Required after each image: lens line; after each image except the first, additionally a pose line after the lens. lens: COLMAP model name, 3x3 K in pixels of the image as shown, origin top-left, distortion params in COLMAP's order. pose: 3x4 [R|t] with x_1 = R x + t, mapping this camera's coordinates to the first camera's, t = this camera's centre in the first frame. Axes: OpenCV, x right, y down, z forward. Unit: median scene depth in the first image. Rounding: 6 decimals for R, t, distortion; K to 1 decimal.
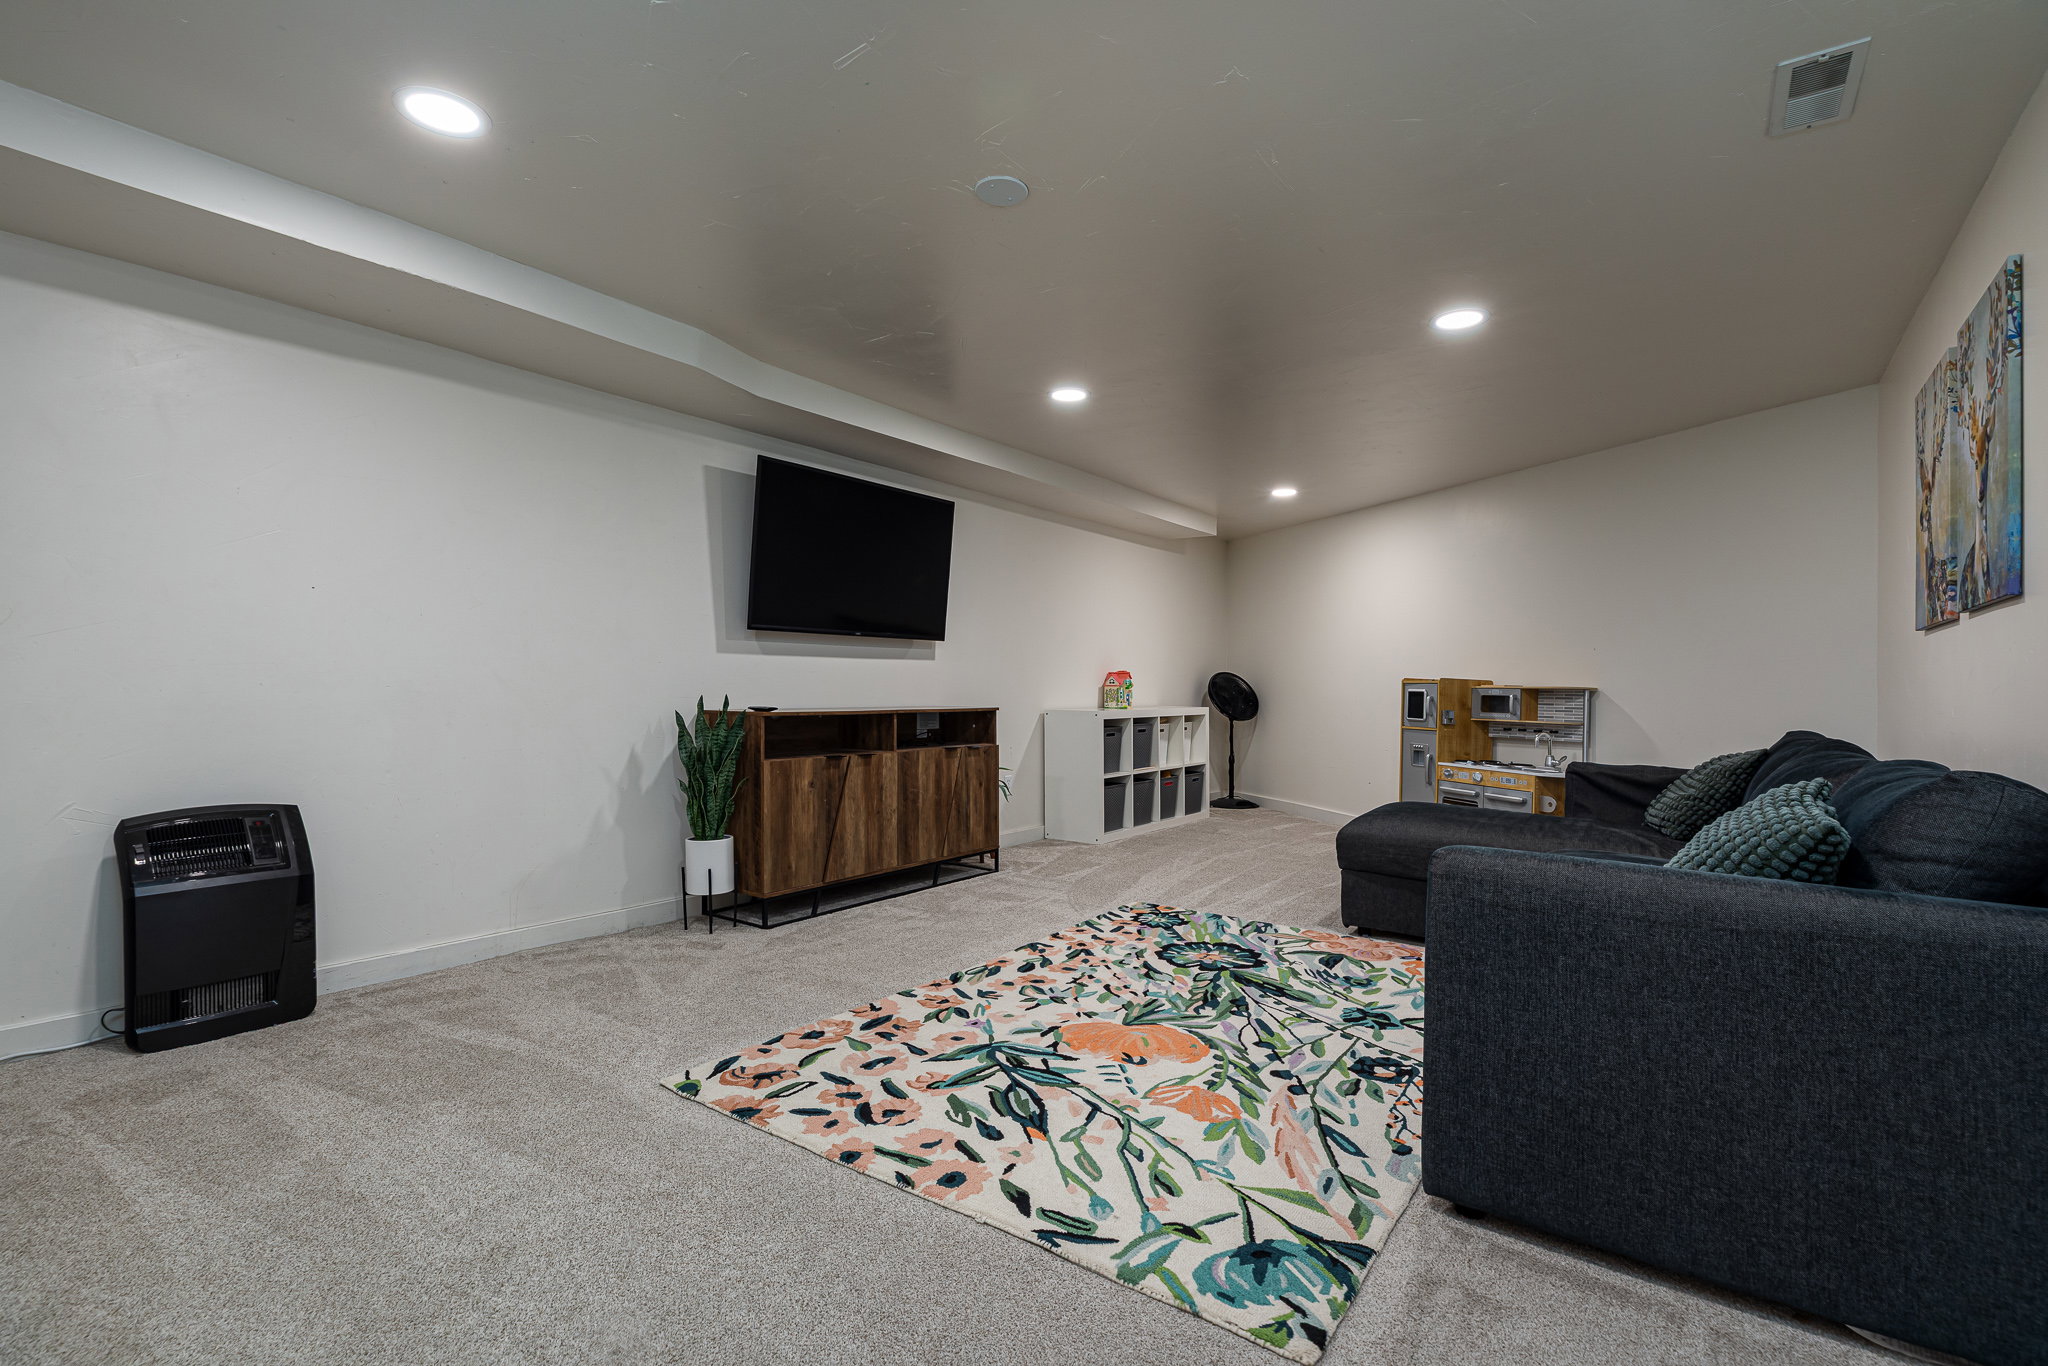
lens RADIAL K [[950.9, 0, 1026.6], [0, 950.9, 674.7], [0, 0, 1]] dist [-0.008318, 0.001007]
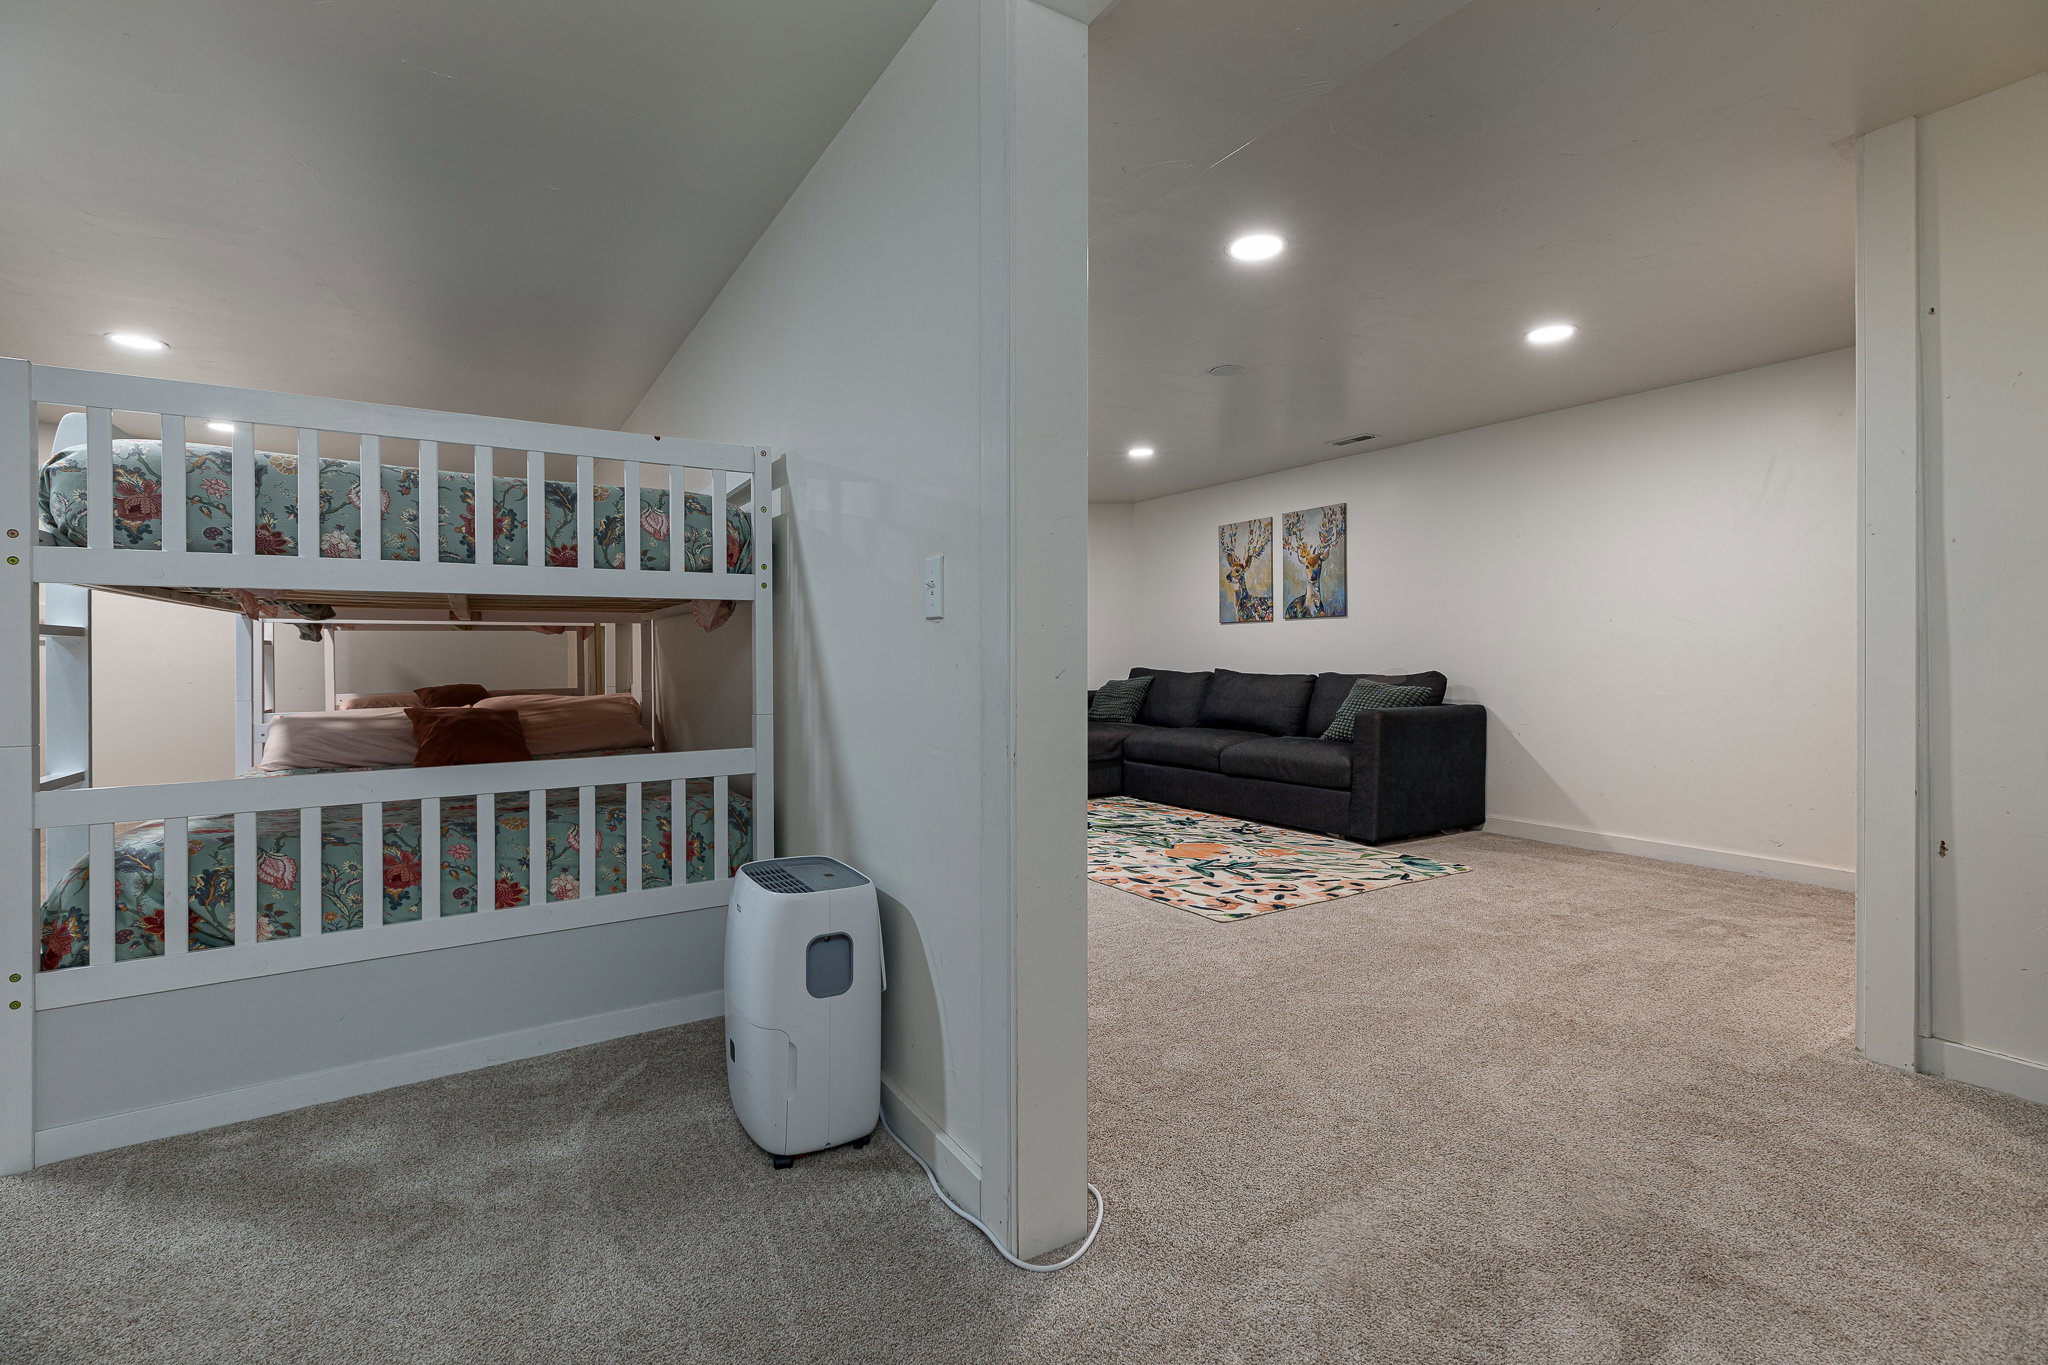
lens RADIAL K [[925.7, 0, 1012.1], [0, 925.7, 648.3], [0, 0, 1]] dist [0.003342, -0.000230]
pose [[0.389895, -0.014028, 0.920753, -1.438281], [-0.000004, 0.999884, 0.015235, -0.017900], [-0.920859, -0.005943, 0.389850, 0.567979]]
